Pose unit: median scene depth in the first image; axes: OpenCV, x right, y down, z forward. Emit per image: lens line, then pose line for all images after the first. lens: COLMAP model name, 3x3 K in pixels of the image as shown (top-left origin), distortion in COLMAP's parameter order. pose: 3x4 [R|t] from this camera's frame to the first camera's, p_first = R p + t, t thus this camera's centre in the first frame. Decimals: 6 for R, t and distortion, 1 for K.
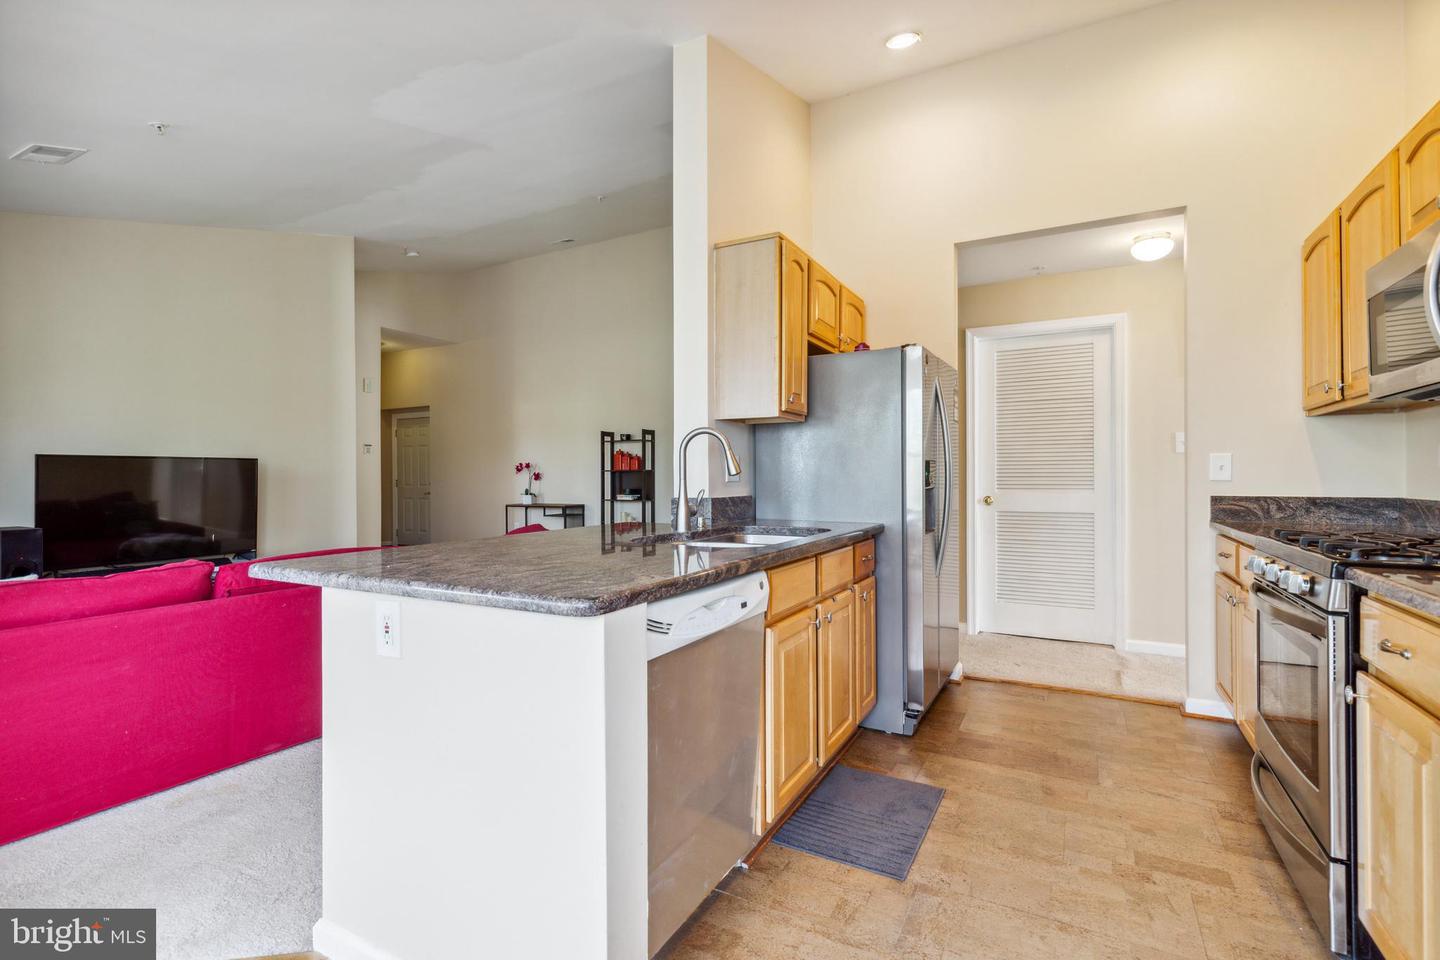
lens RADIAL K [[665.9, 0, 722.0], [0, 665.9, 476.6], [0, 0, 1]] dist [0.001472, -0.000251]
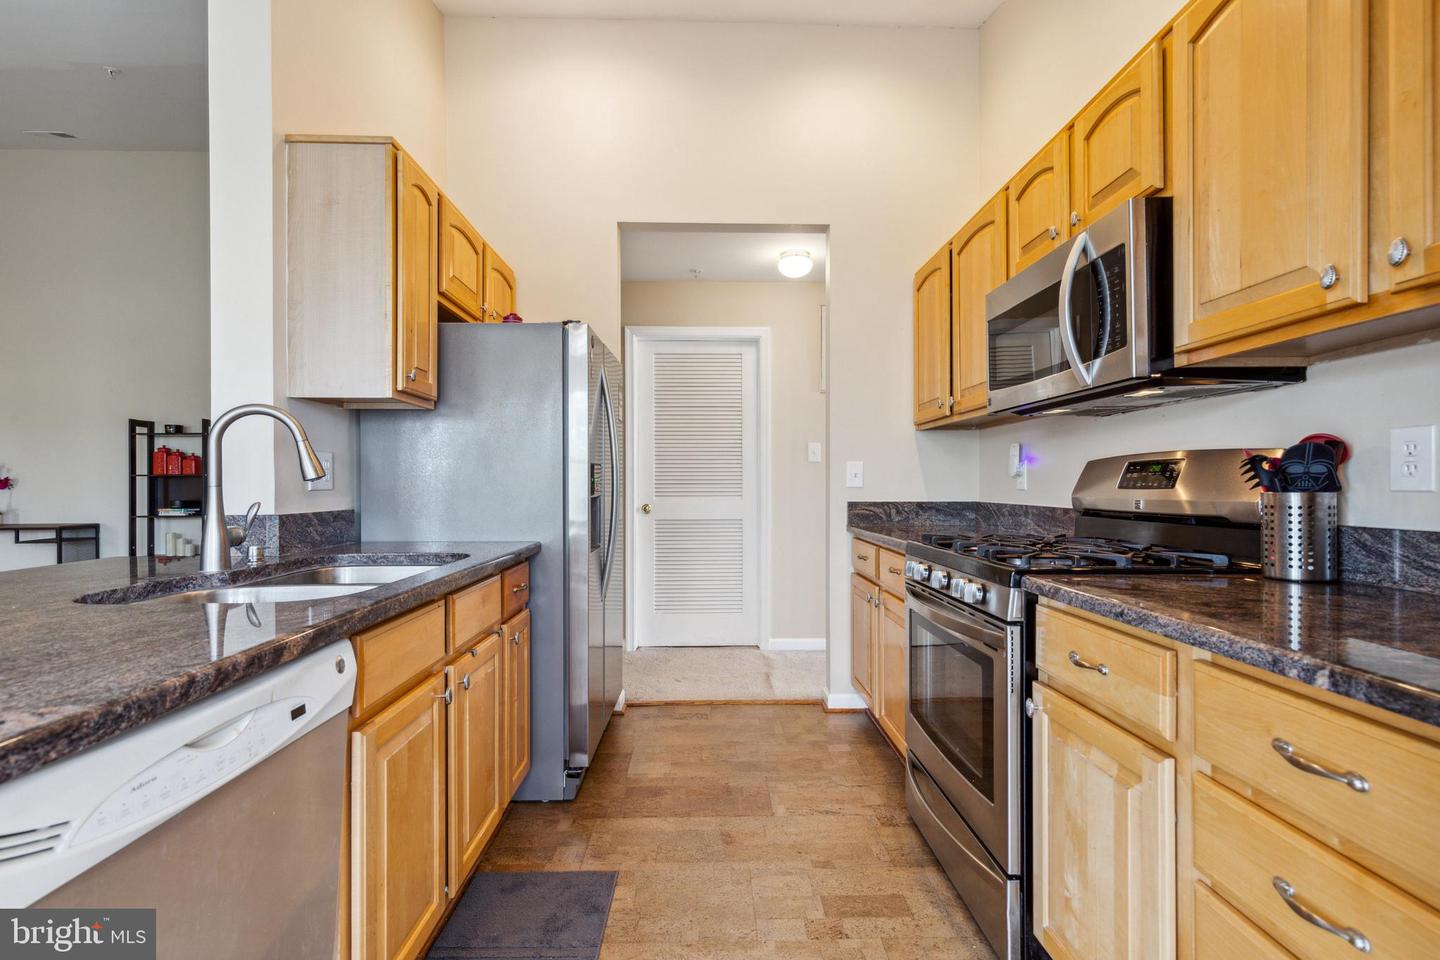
lens RADIAL K [[660.7, 0, 717.0], [0, 660.7, 483.8], [0, 0, 1]] dist [0.012830, -0.000702]
pose [[0.871835, 0.000814, 0.489799, 0.038211], [-0.000499, 1.000000, -0.000774, 0.001437], [-0.489799, 0.000430, 0.871835, 0.199949]]
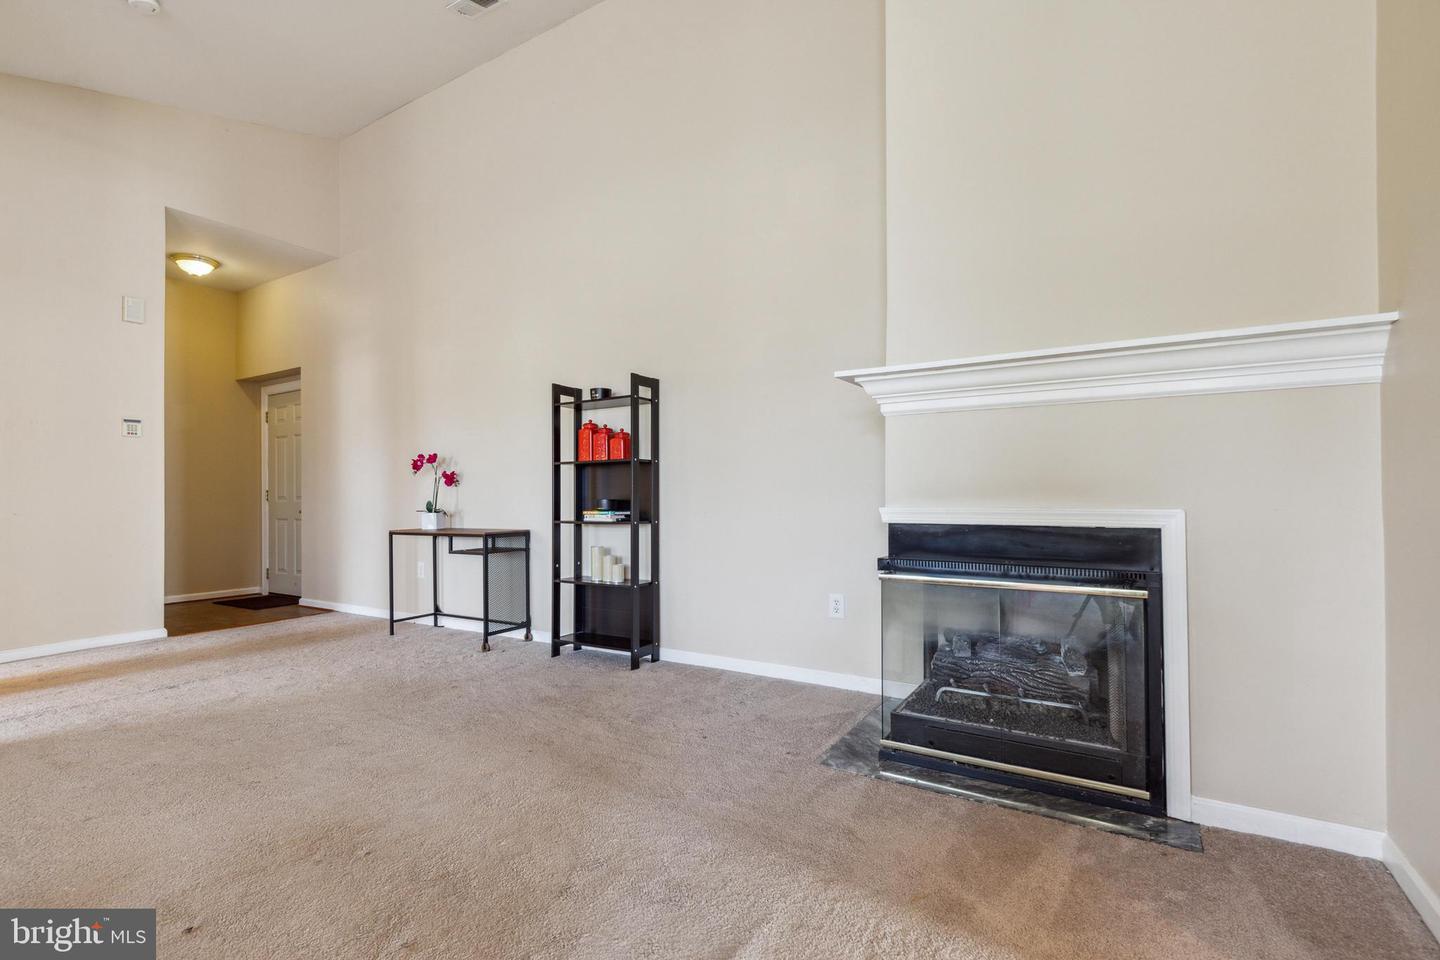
lens RADIAL K [[665.2, 0, 719.6], [0, 665.2, 491.0], [0, 0, 1]] dist [0.016752, -0.000217]
pose [[0.998265, -0.003199, -0.058790, -0.068941], [0.002562, 0.999937, -0.010914, 0.045202], [0.058821, 0.010745, 0.998211, 1.282275]]
